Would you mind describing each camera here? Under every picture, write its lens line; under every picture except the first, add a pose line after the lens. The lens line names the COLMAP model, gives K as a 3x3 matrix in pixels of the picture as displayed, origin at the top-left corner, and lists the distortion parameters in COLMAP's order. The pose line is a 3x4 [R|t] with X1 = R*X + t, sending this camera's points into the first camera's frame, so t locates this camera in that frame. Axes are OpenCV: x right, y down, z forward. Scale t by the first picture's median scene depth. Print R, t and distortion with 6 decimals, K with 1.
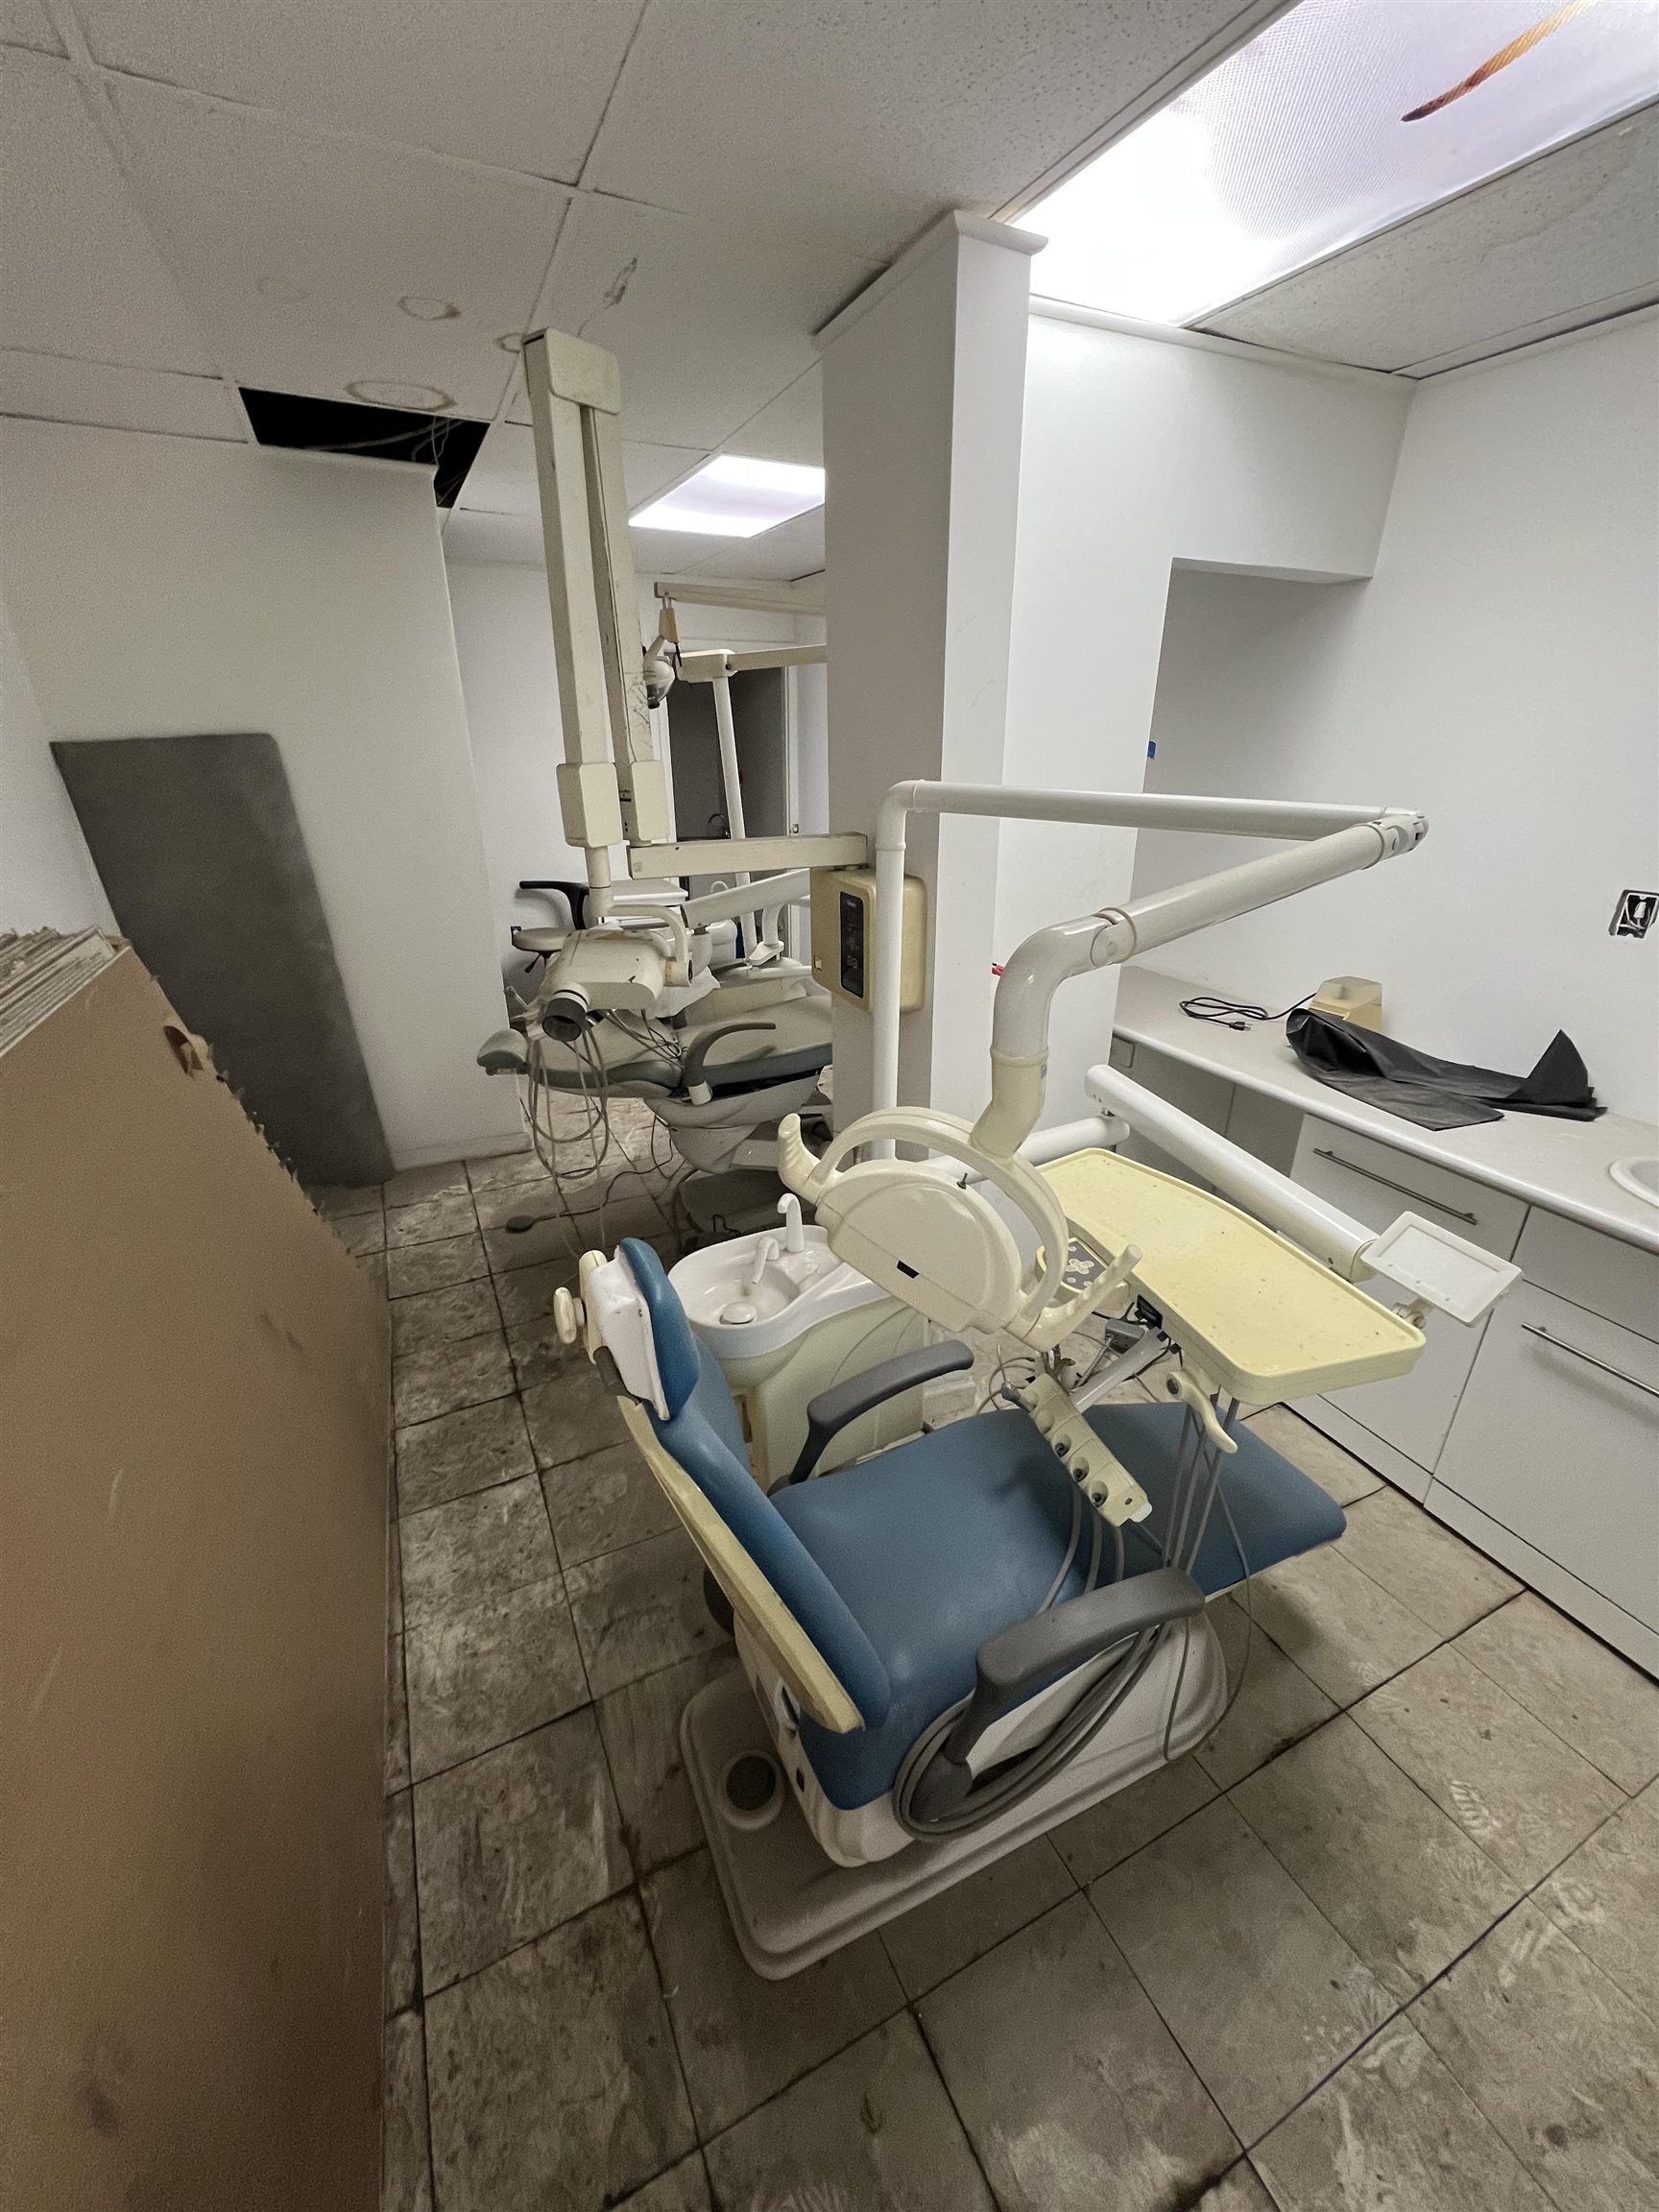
lens RADIAL K [[882.5, 0, 840.0], [0, 882.5, 1112.7], [0, 0, 1]] dist [-0.002142, -0.000431]
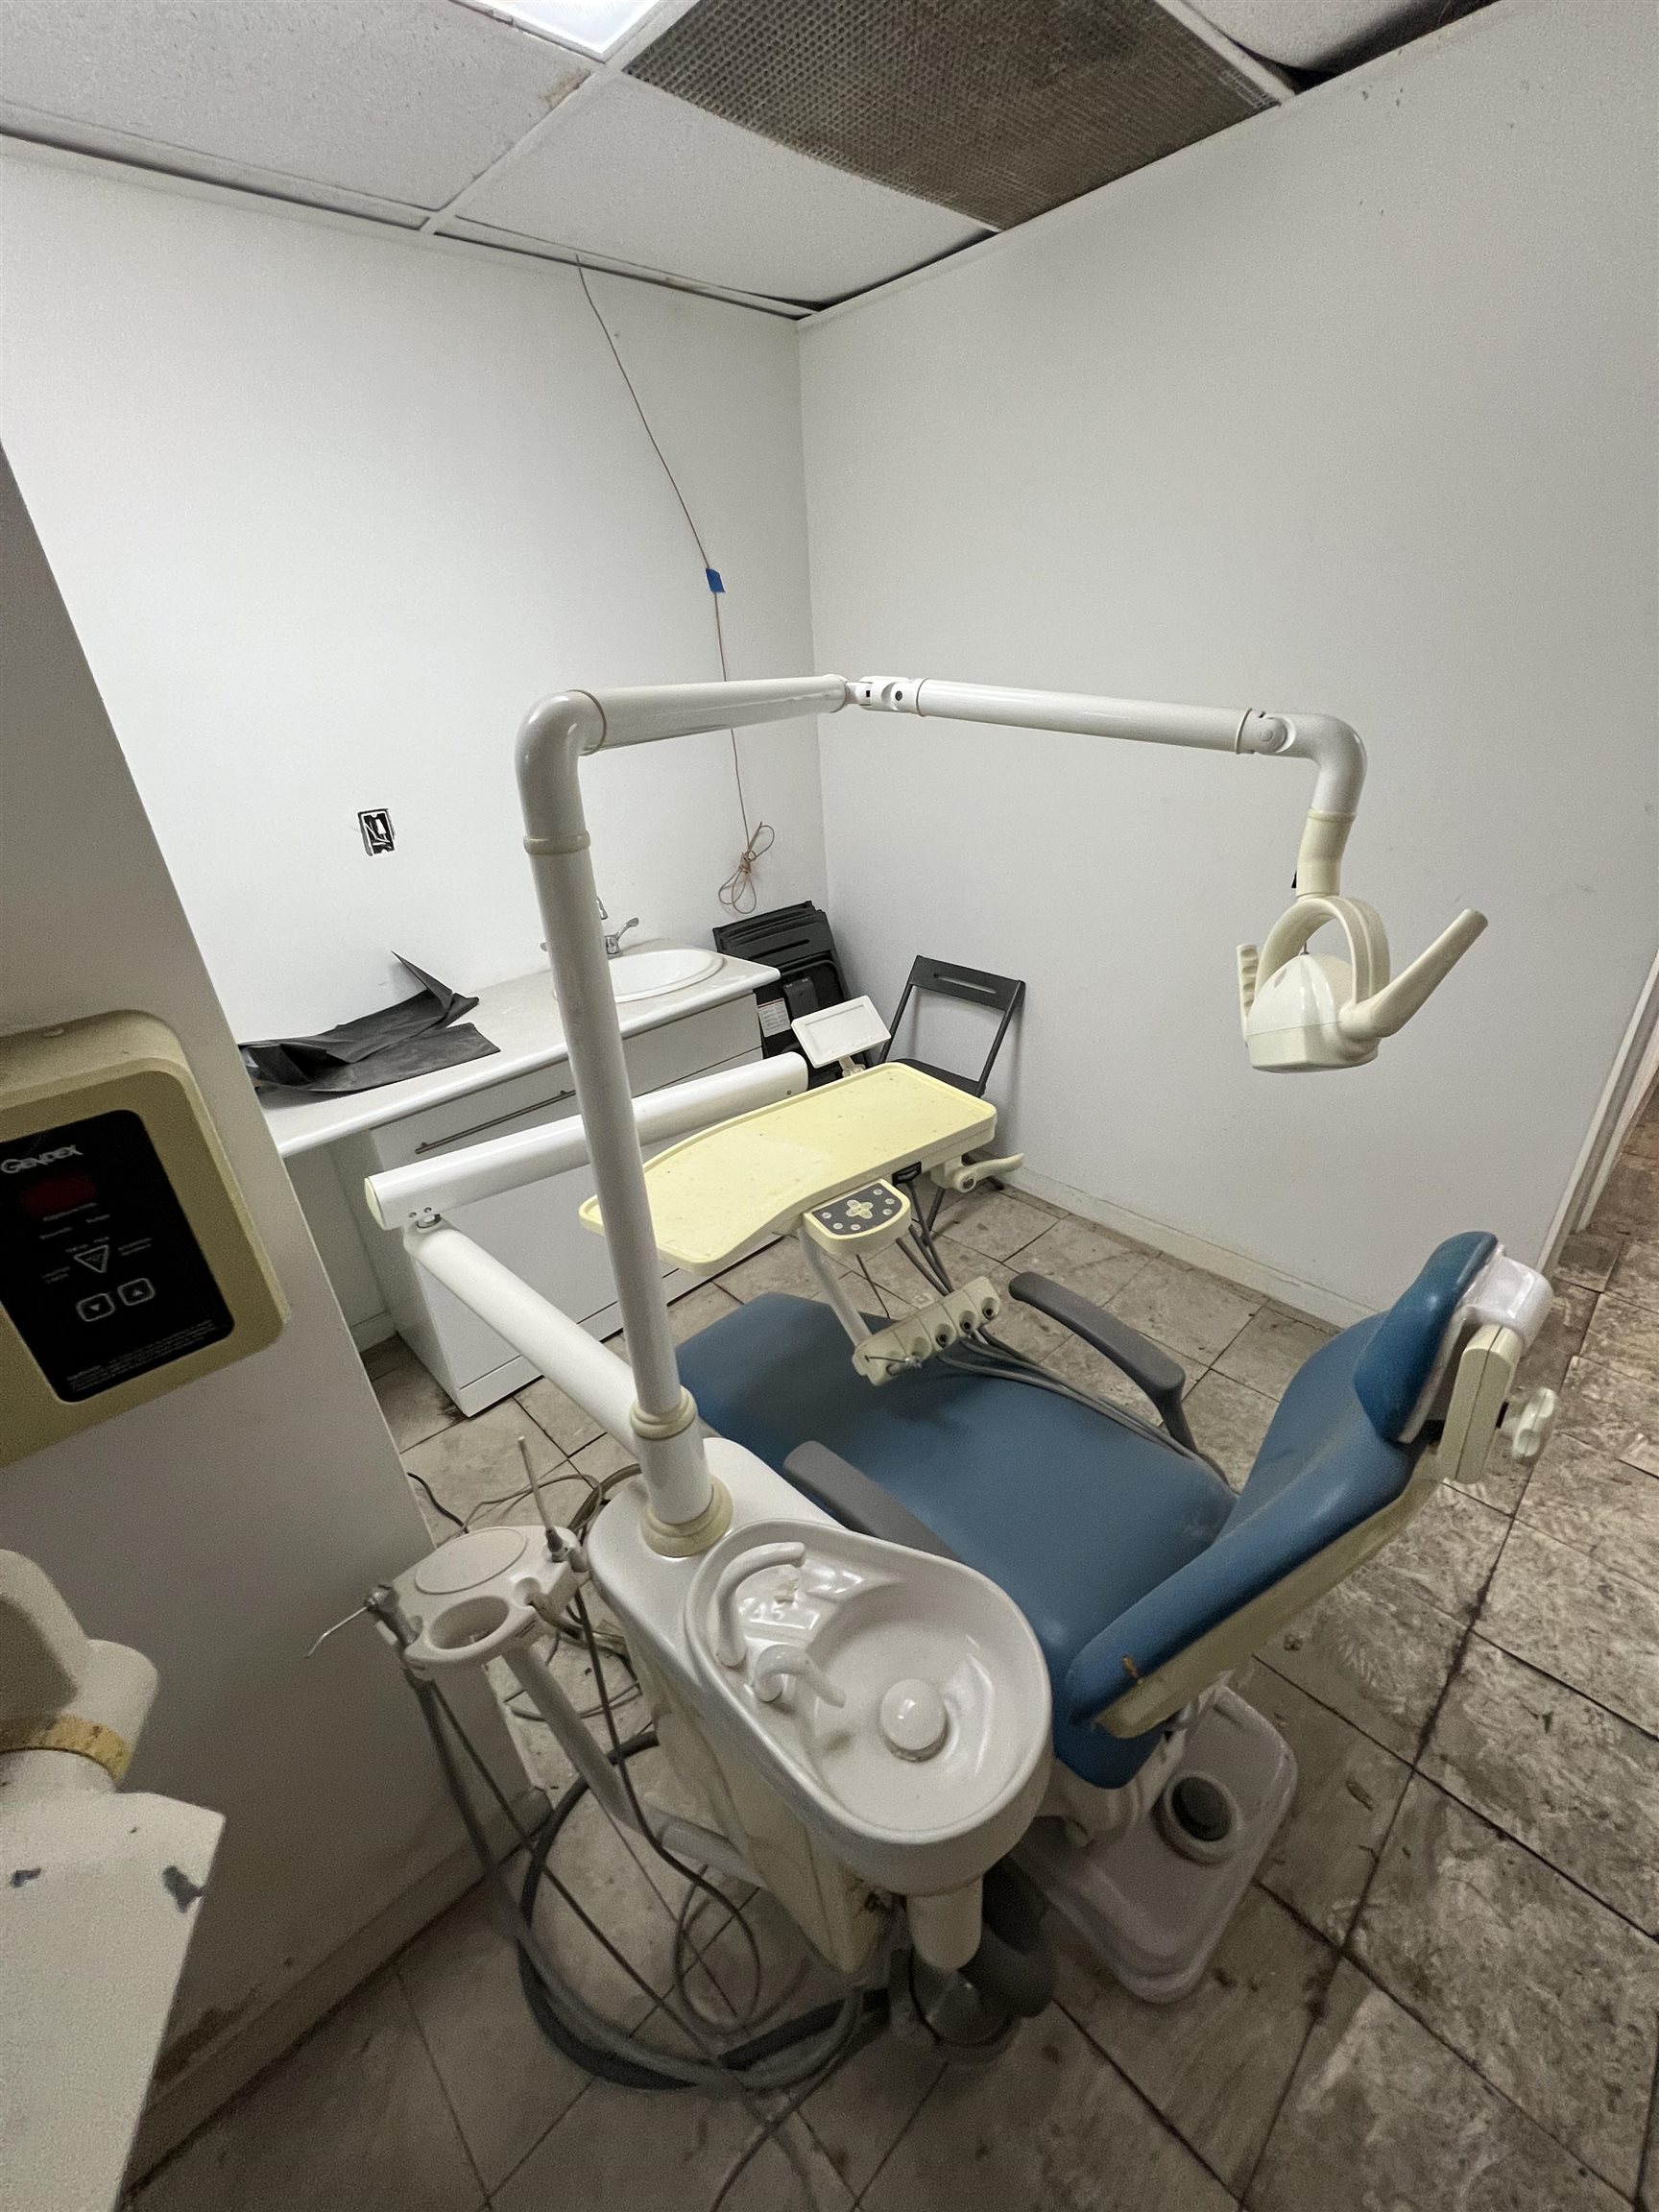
lens RADIAL K [[882.5, 0, 832.5], [0, 882.5, 1102.8], [0, 0, 1]] dist [-0.002142, -0.000431]
pose [[-0.313606, -0.410585, 0.856196, -0.417625], [0.419113, 0.749246, 0.512810, -0.360177], [-0.852054, 0.519663, -0.062886, 0.925302]]
